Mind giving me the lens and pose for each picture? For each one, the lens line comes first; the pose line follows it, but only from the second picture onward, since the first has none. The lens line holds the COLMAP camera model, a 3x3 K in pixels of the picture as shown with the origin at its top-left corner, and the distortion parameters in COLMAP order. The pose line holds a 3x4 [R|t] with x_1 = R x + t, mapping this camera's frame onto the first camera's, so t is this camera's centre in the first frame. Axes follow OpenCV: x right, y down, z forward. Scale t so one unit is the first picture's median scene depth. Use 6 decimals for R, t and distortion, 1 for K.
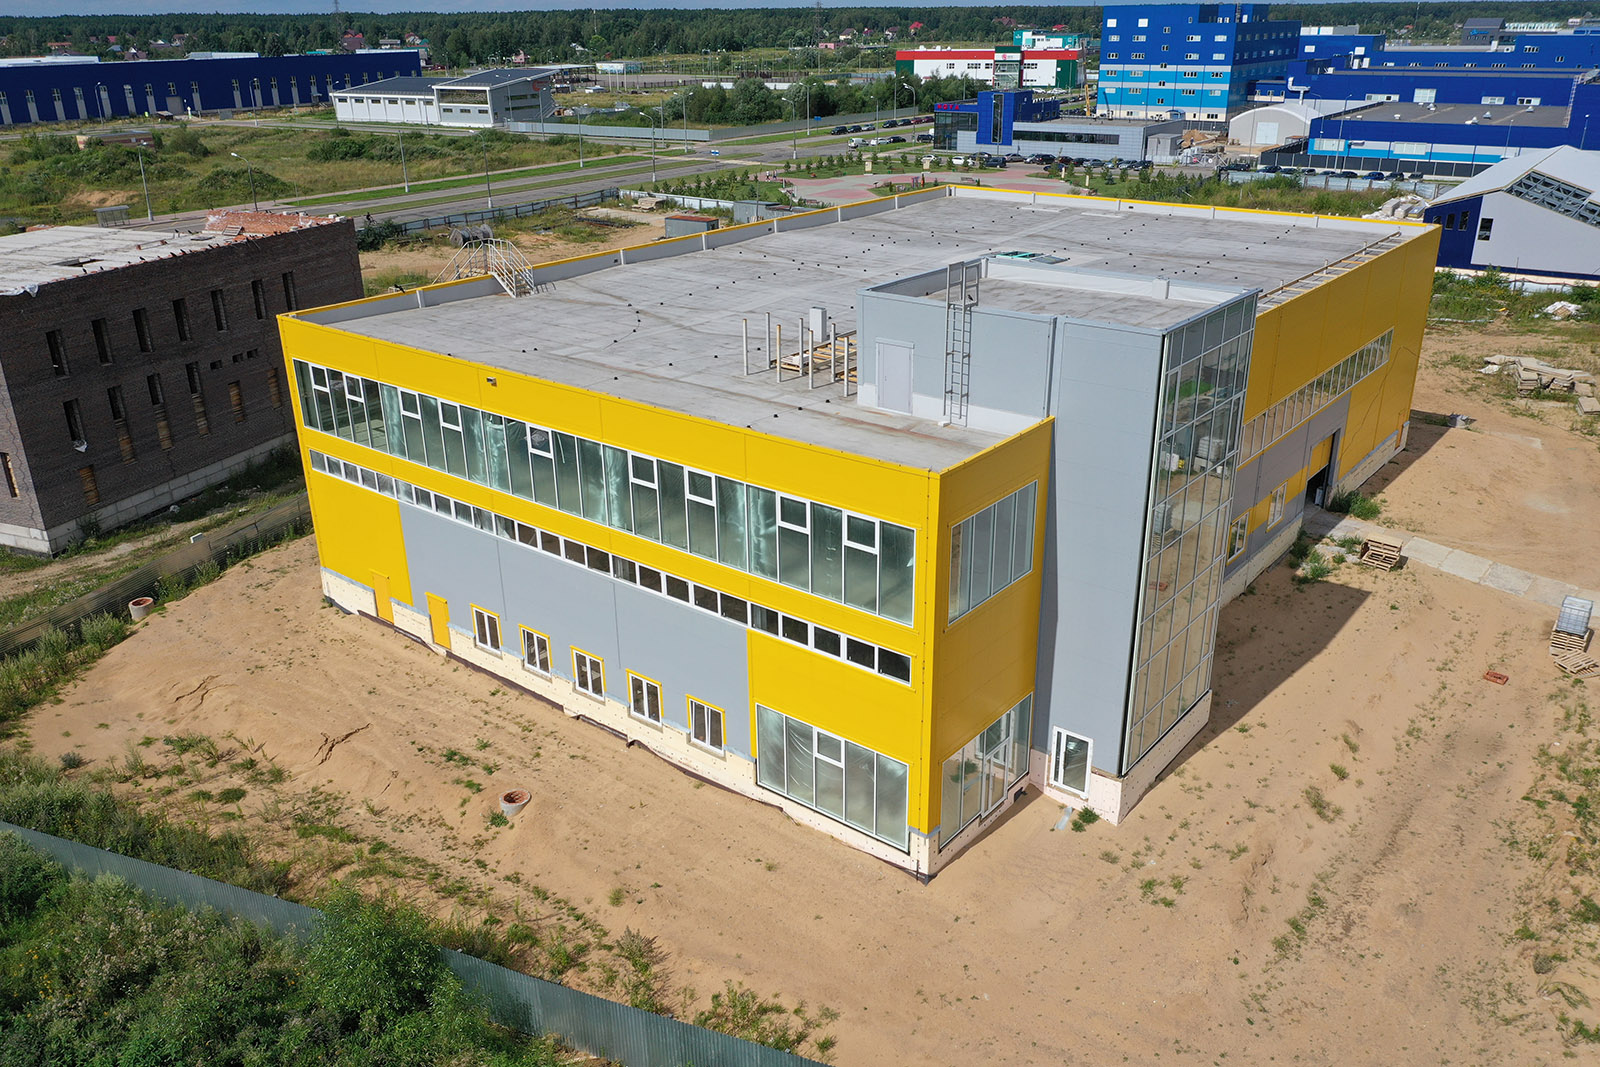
lens RADIAL K [[1255.2, 0, 800.9], [0, 1255.2, 535.0], [0, 0, 1]] dist [-0.004433, 0.001926]
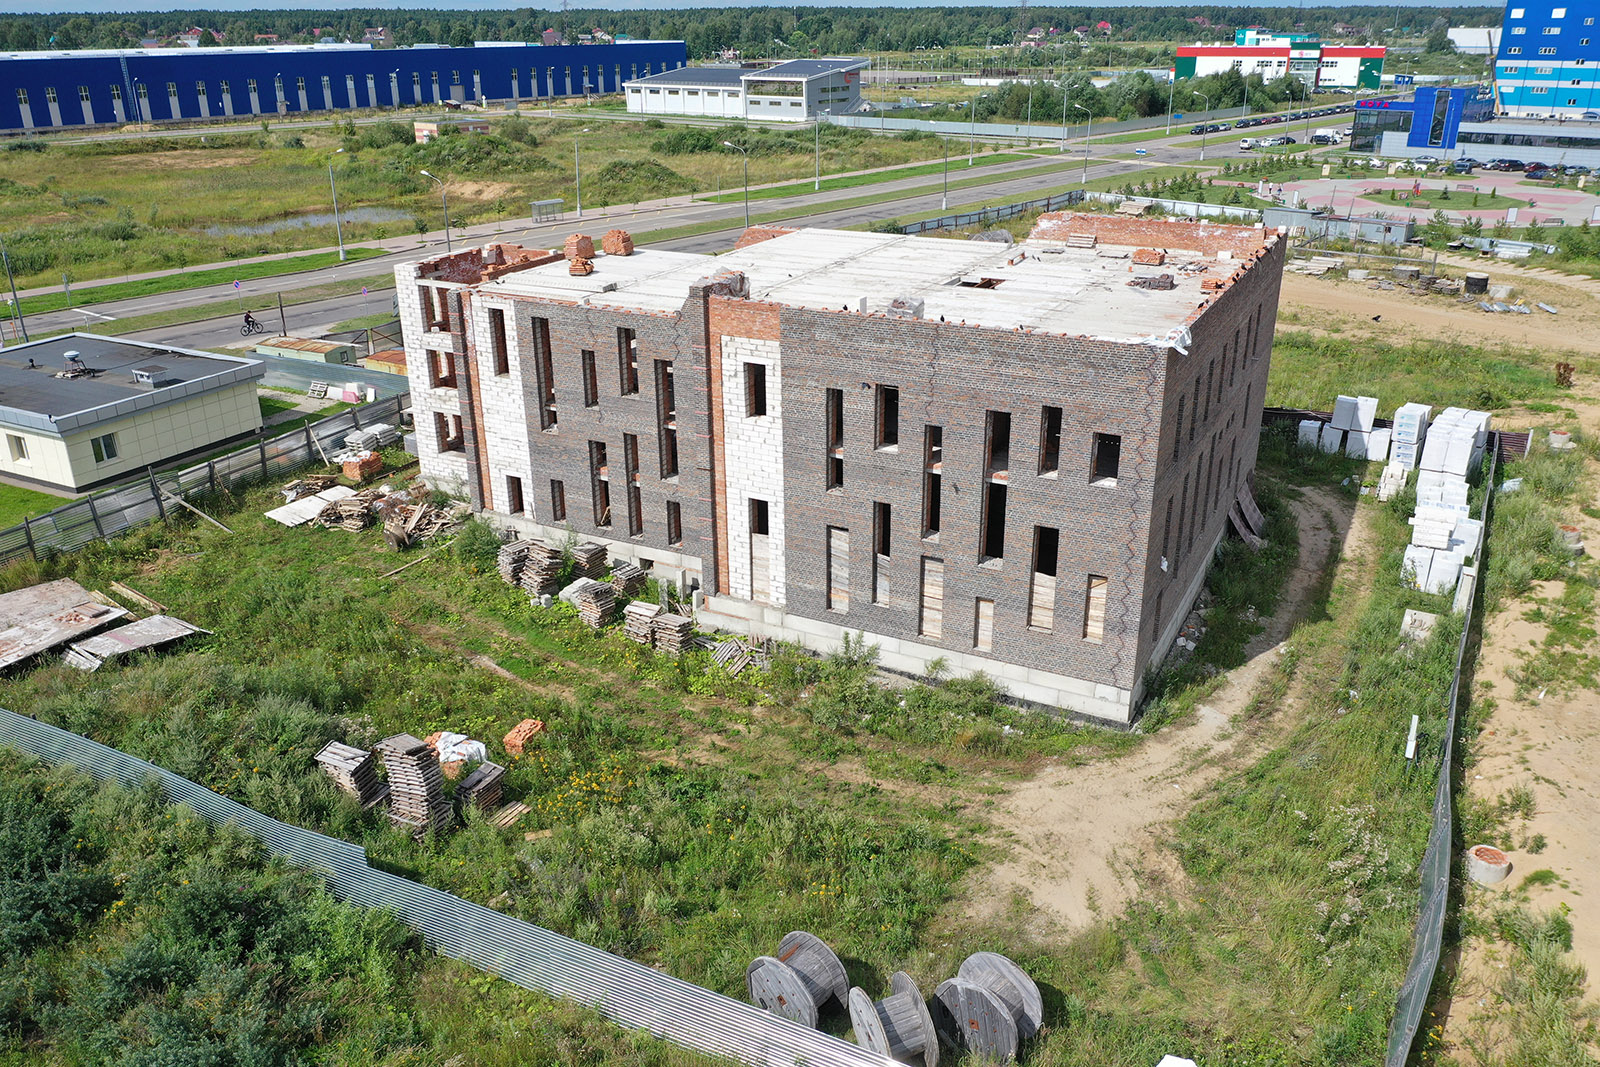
lens RADIAL K [[1251.6, 0, 803.1], [0, 1251.6, 536.3], [0, 0, 1]] dist [-0.002126, -0.001301]
pose [[0.995392, 0.042245, -0.086082, -0.620306], [-0.042171, 0.999107, 0.002687, -0.069218], [0.086119, 0.000956, 0.996284, 0.271617]]
